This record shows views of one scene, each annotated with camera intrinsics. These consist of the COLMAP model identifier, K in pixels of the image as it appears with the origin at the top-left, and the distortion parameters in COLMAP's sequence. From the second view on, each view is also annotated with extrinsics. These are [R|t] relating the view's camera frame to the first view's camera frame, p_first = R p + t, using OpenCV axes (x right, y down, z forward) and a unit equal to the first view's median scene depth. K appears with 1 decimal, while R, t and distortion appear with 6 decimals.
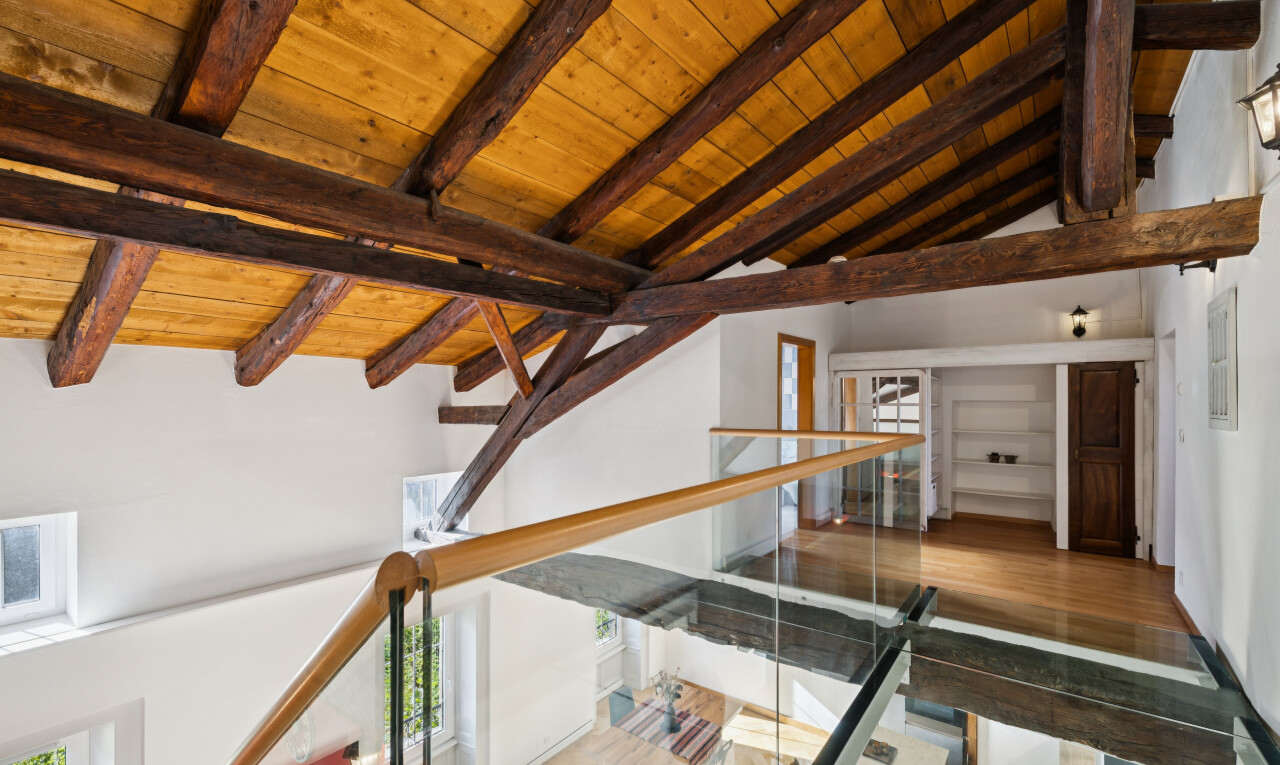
lens RADIAL K [[542.5, 0, 635.3], [0, 542.5, 399.8], [0, 0, 1]] dist [0.000804, 0.000222]
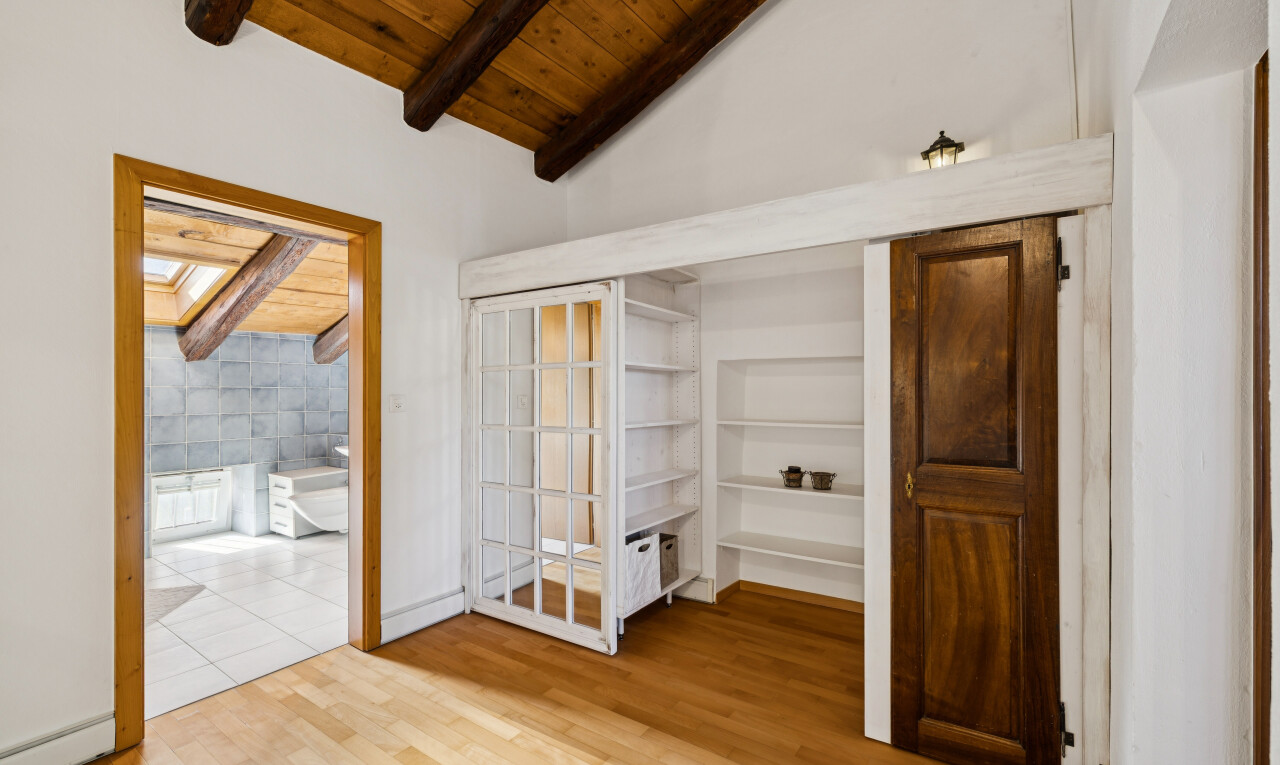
lens RADIAL K [[545.0, 0, 633.0], [0, 545.0, 388.1], [0, 0, 1]] dist [-0.000688, 0.000189]
pose [[0.998164, 0.002619, 0.060511, 0.610498], [-0.002149, 0.999967, -0.007828, 0.038787], [-0.060530, 0.007683, 0.998137, 0.650875]]
